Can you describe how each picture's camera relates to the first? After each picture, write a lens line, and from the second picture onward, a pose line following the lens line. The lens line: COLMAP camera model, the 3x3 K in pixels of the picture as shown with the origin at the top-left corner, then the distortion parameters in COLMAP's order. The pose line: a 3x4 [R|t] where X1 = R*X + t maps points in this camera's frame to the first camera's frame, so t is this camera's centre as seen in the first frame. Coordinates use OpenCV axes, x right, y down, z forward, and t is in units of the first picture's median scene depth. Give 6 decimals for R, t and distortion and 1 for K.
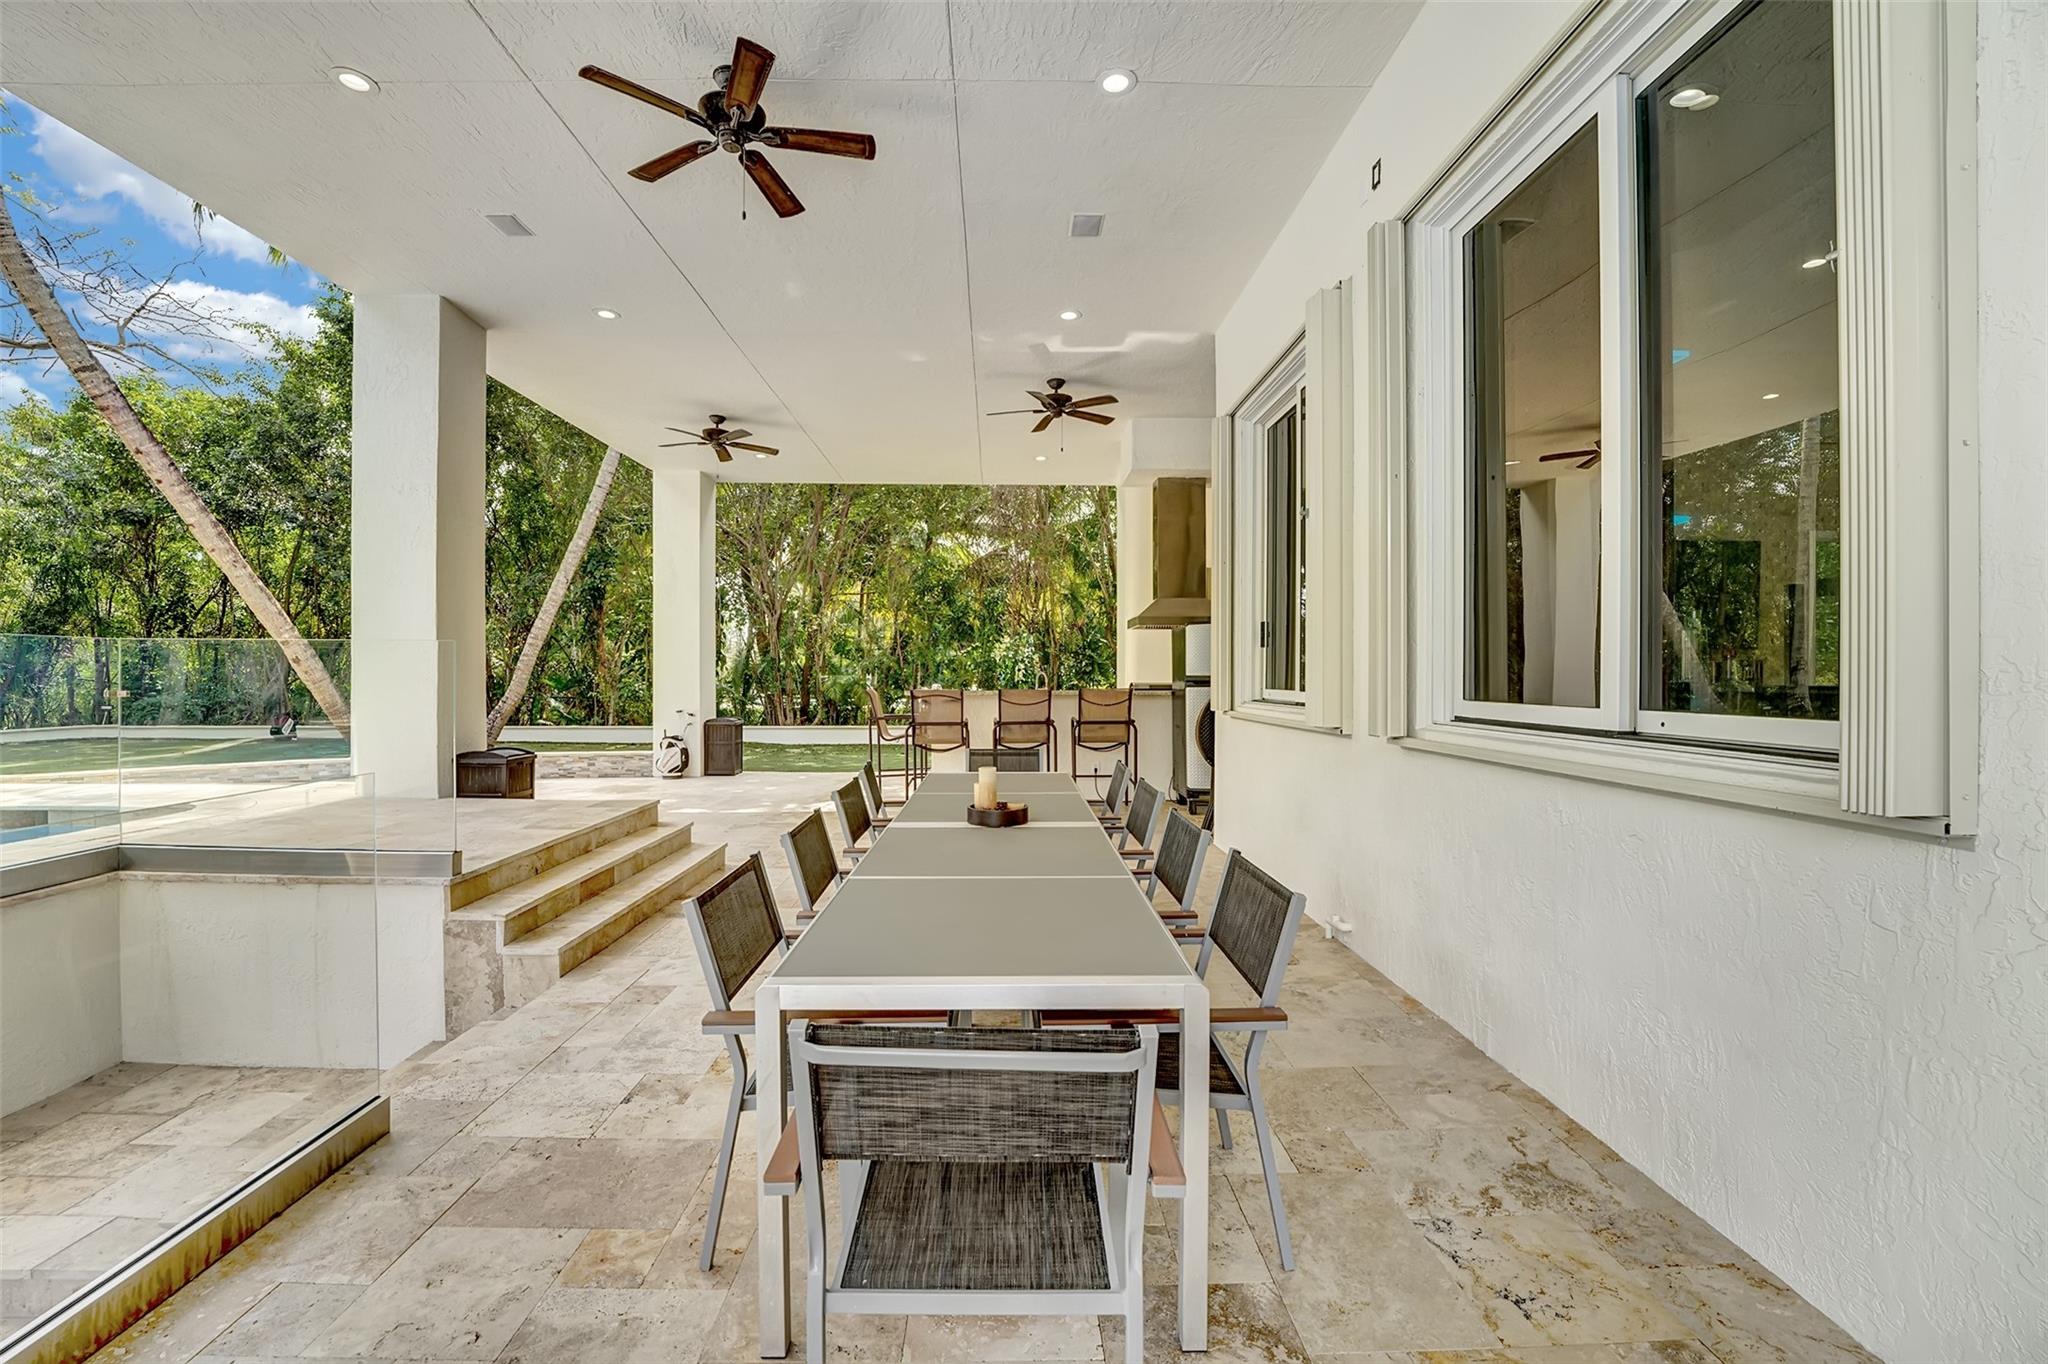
lens RADIAL K [[849.0, 0, 1020.8], [0, 849.0, 678.0], [0, 0, 1]] dist [-0.015246, 0.000137]
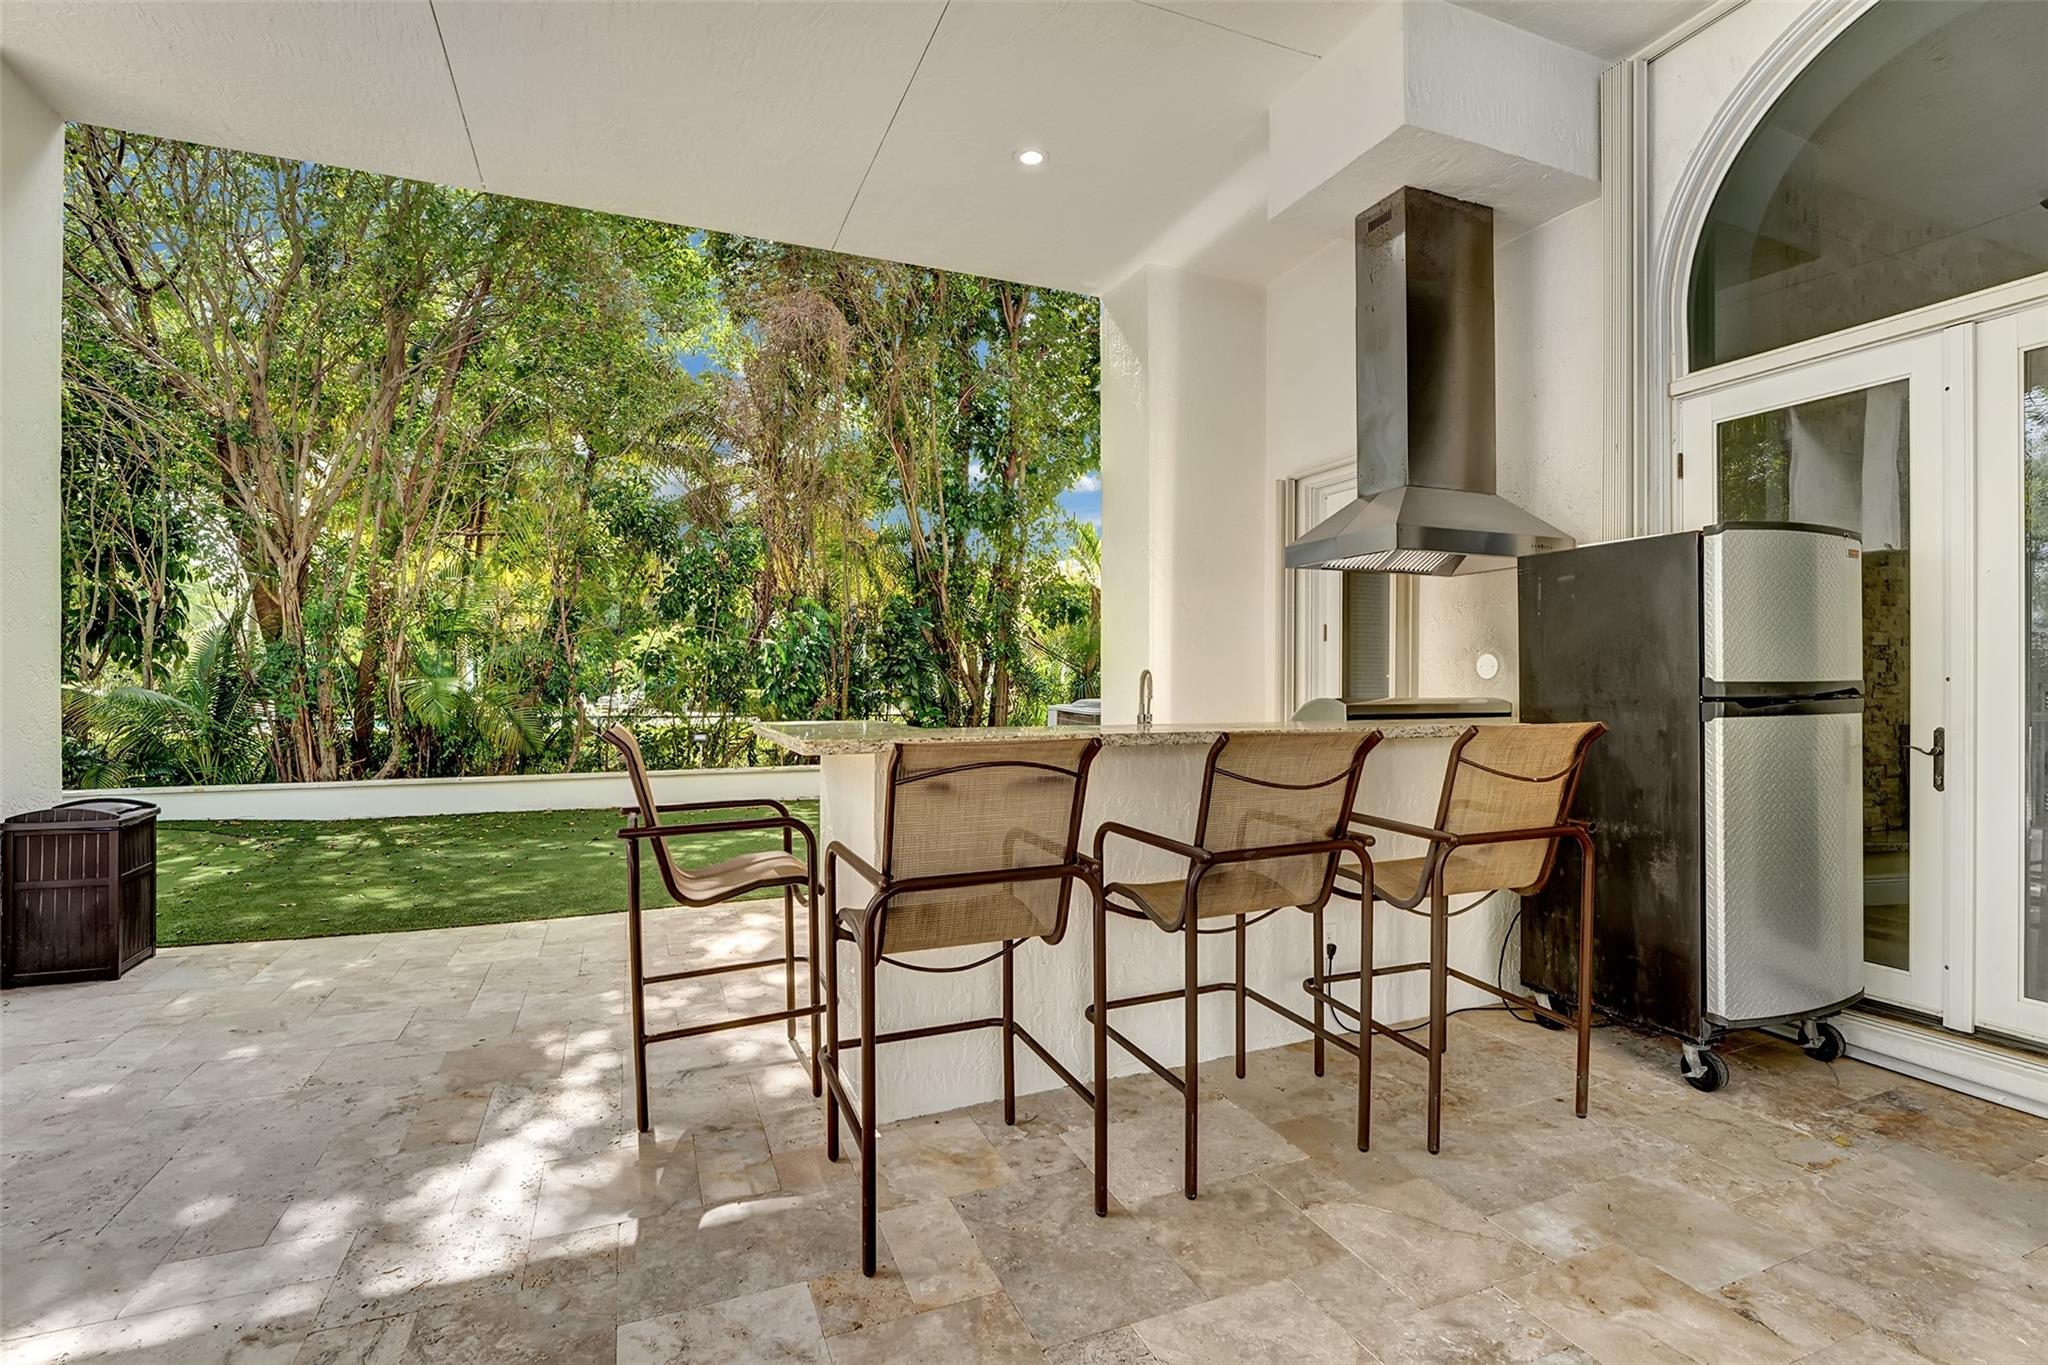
lens RADIAL K [[941.9, 0, 1022.6], [0, 941.9, 686.4], [0, 0, 1]] dist [-0.026206, -0.000507]
pose [[0.932751, 0.002254, 0.360514, -0.080482], [-0.001967, 0.999997, -0.001162, 0.001512], [-0.360515, 0.000374, 0.932753, 0.315007]]
